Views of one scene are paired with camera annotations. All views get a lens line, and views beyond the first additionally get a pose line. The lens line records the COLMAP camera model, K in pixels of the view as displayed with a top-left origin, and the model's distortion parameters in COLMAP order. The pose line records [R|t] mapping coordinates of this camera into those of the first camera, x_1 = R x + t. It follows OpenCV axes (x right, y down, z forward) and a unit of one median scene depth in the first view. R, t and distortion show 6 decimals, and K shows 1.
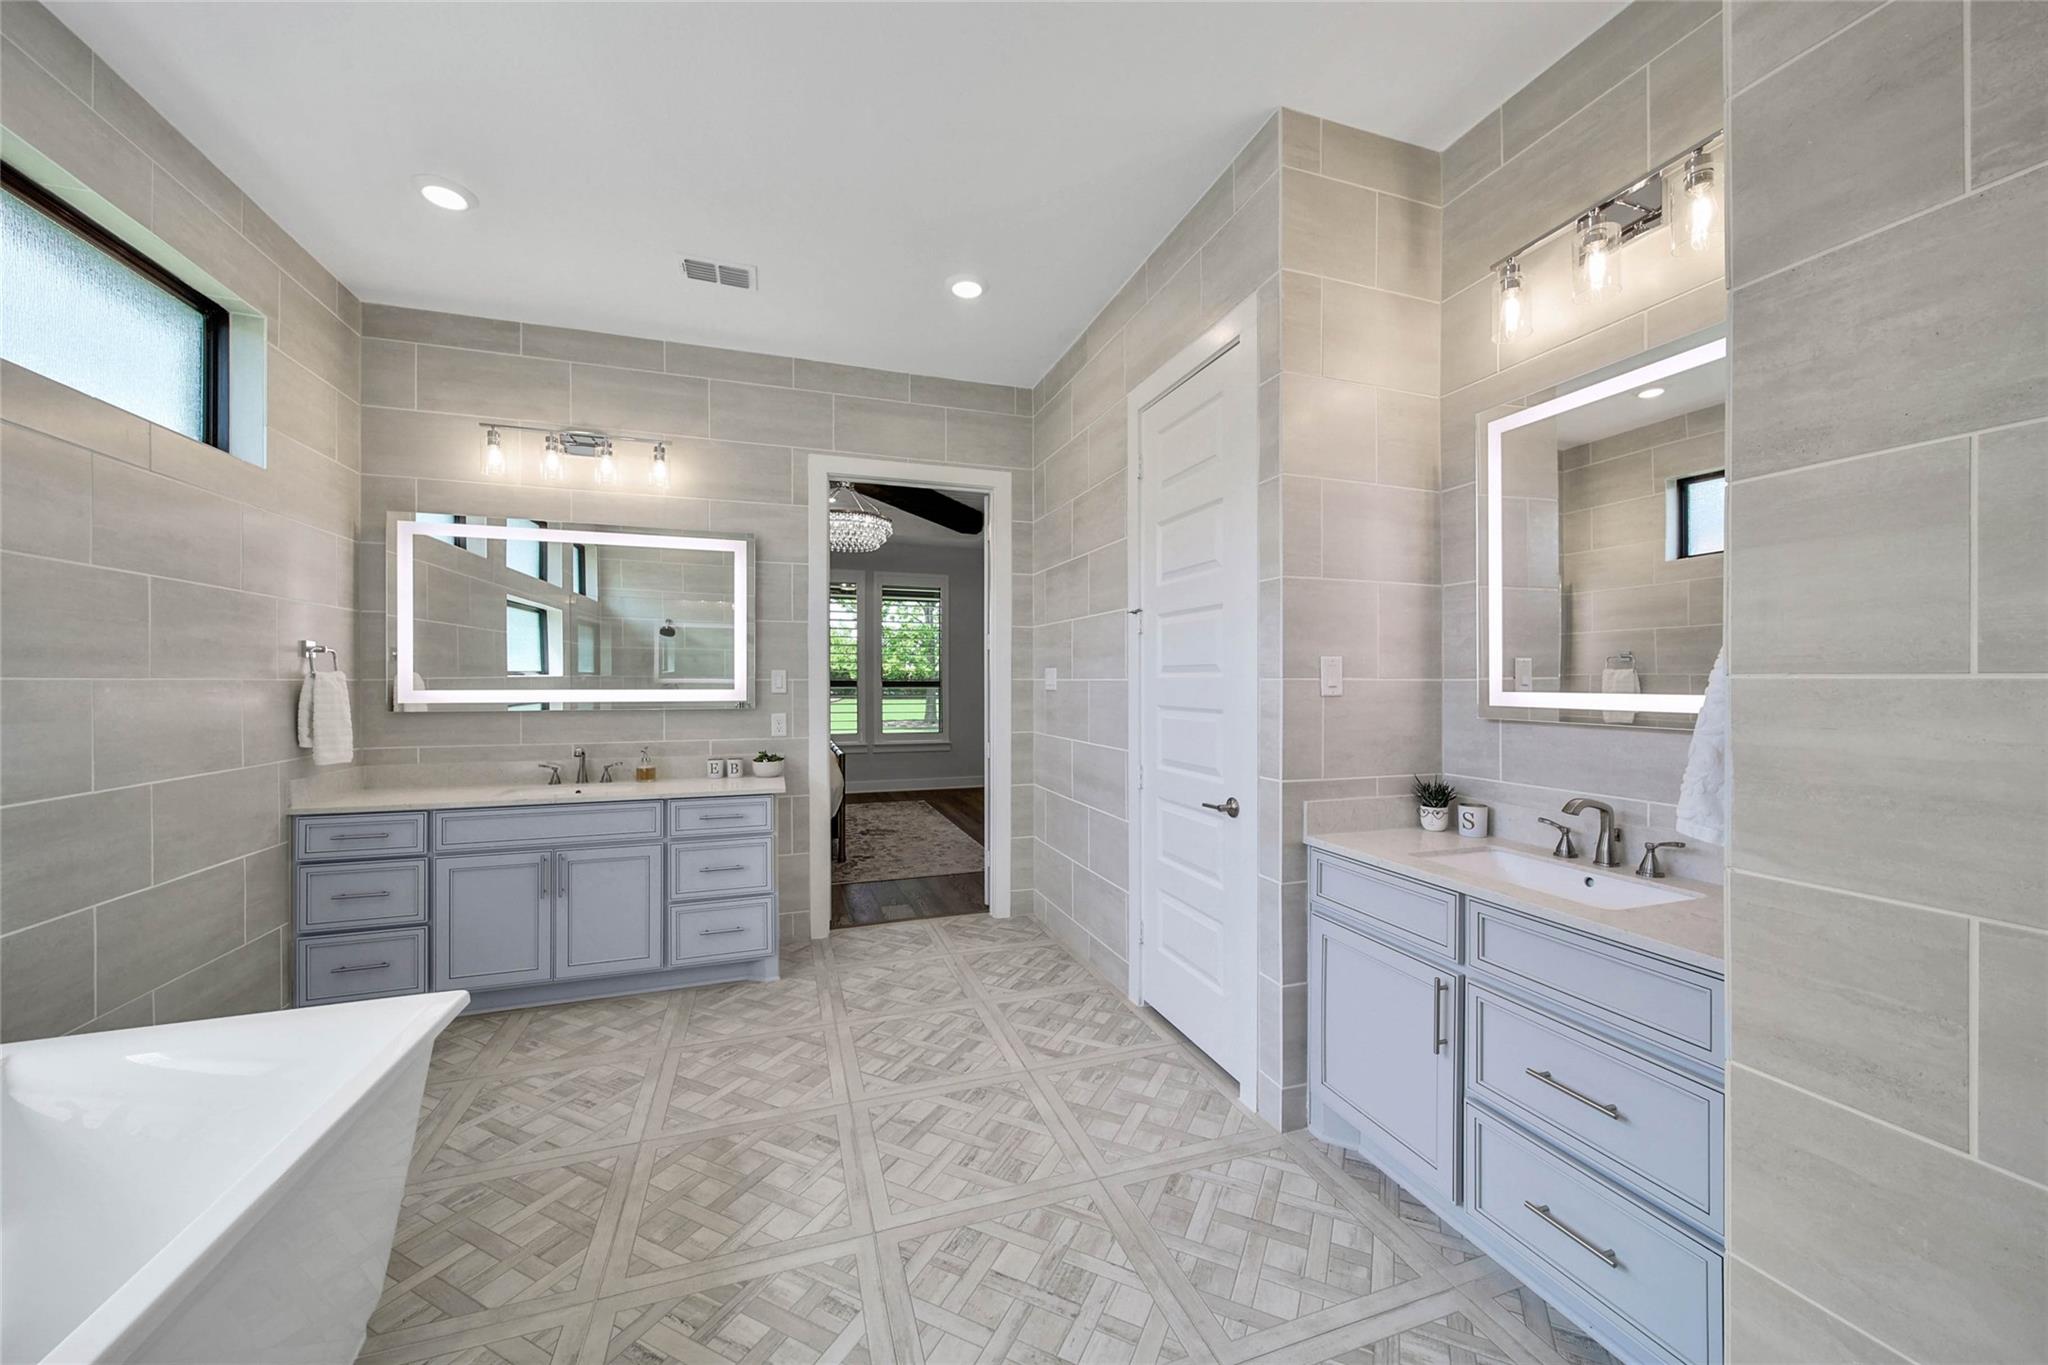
lens RADIAL K [[748.3, 0, 1035.6], [0, 748.3, 681.6], [0, 0, 1]] dist [-0.002720, -0.000596]
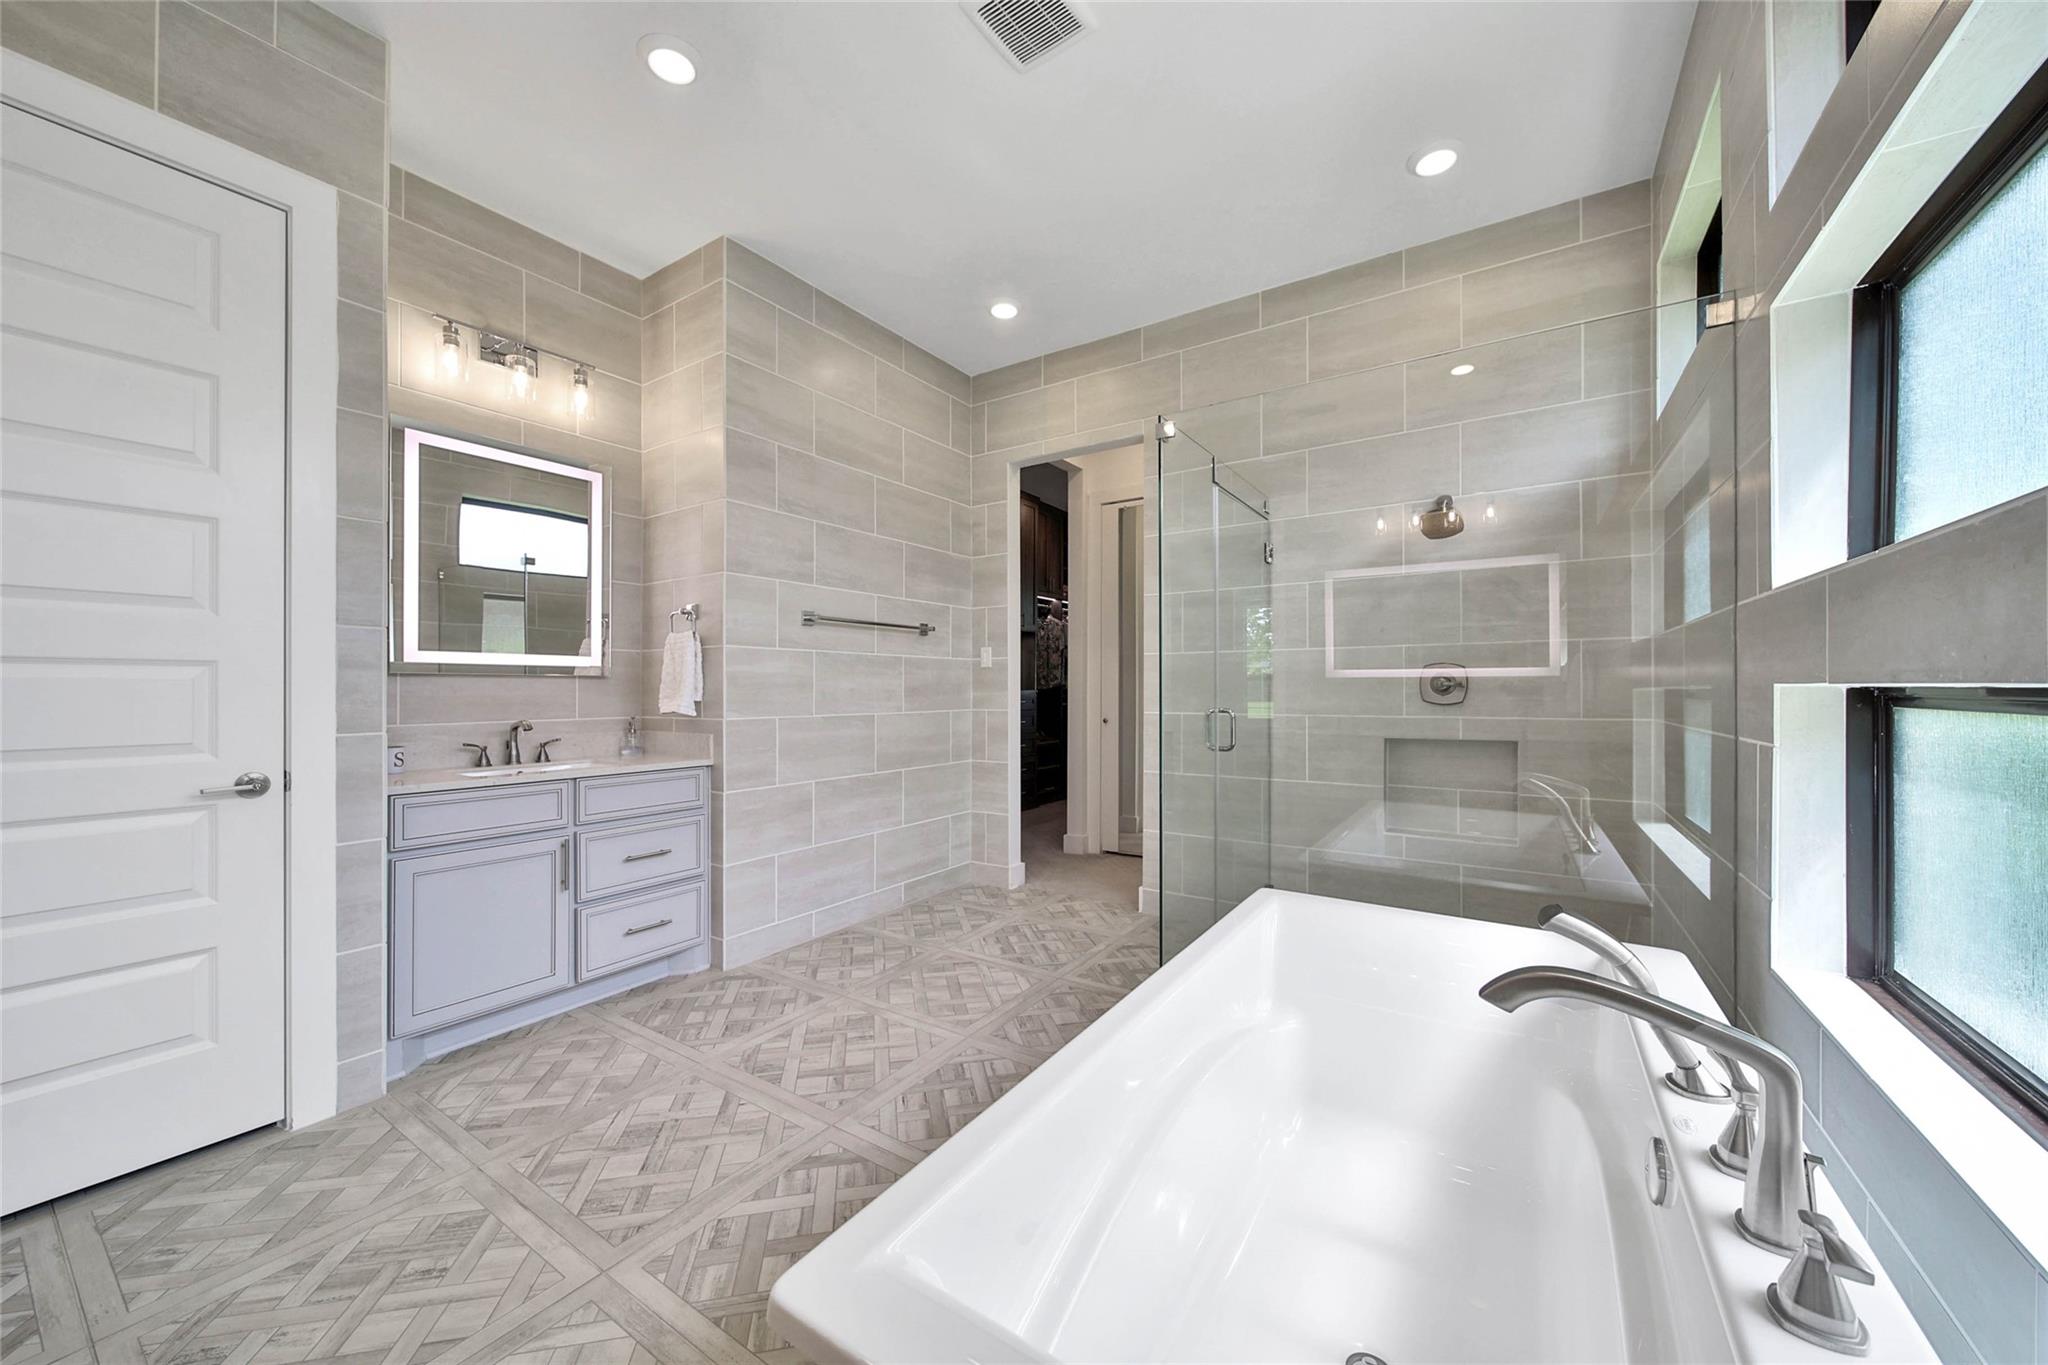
lens RADIAL K [[748.3, 0, 1030.9], [0, 748.3, 691.6], [0, 0, 1]] dist [-0.002720, -0.000596]
pose [[-0.612847, -0.001002, 0.790201, -0.883205], [0.004269, 0.999980, 0.004579, 0.072447], [-0.790190, 0.006180, -0.612831, 0.860660]]
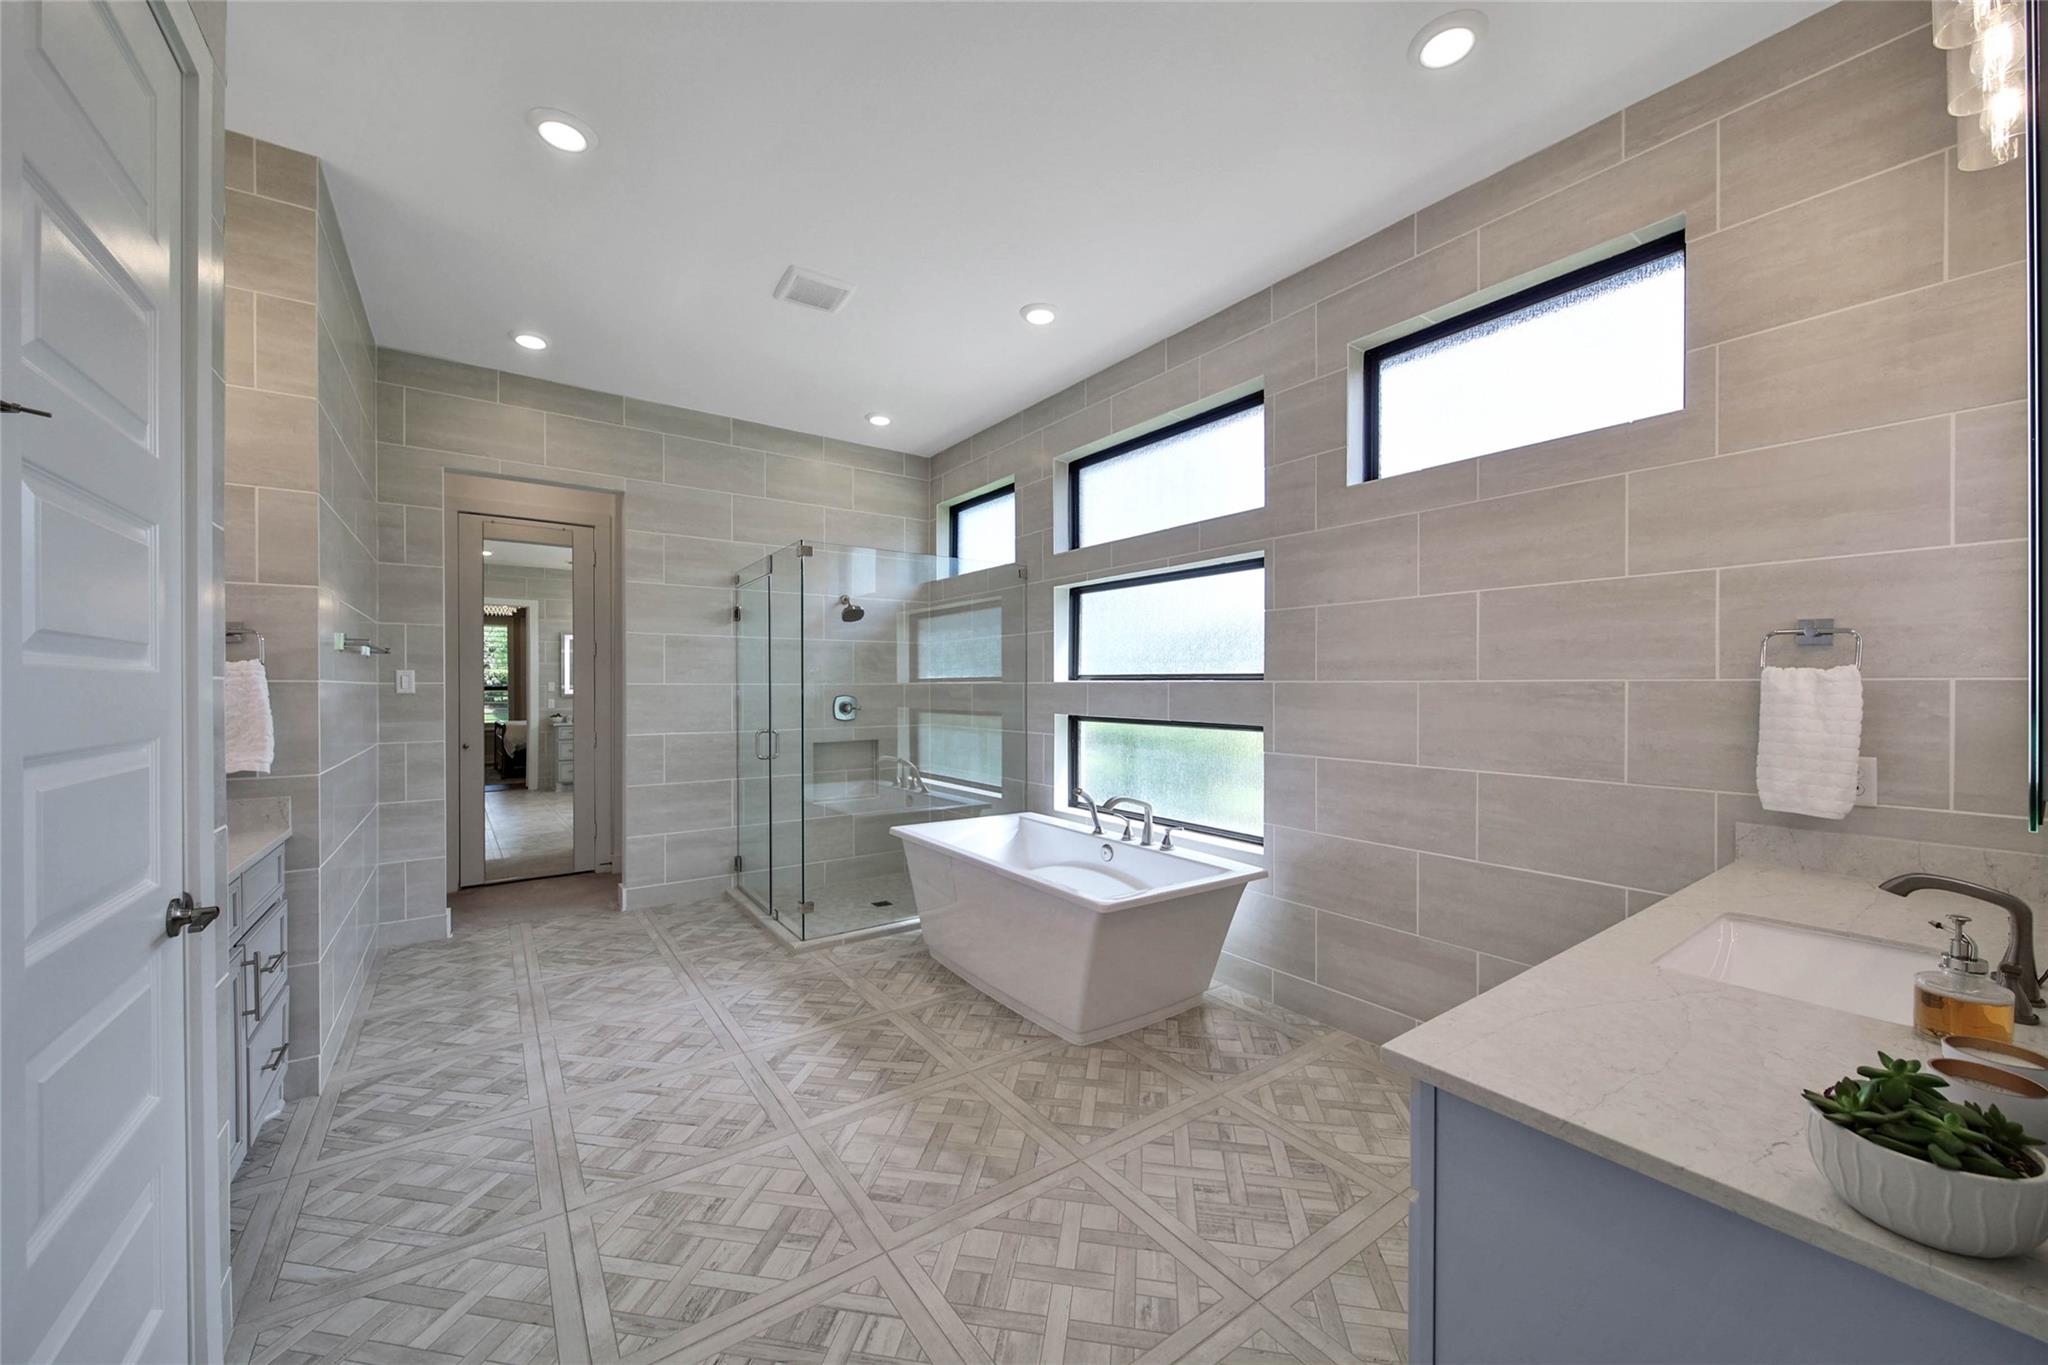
lens RADIAL K [[748.3, 0, 1035.0], [0, 748.3, 694.9], [0, 0, 1]] dist [-0.002720, -0.000596]
pose [[-0.955059, 0.005674, -0.296361, -0.173603], [0.001567, 0.999899, 0.014094, 0.000392], [0.296411, 0.012996, -0.954972, 1.744033]]
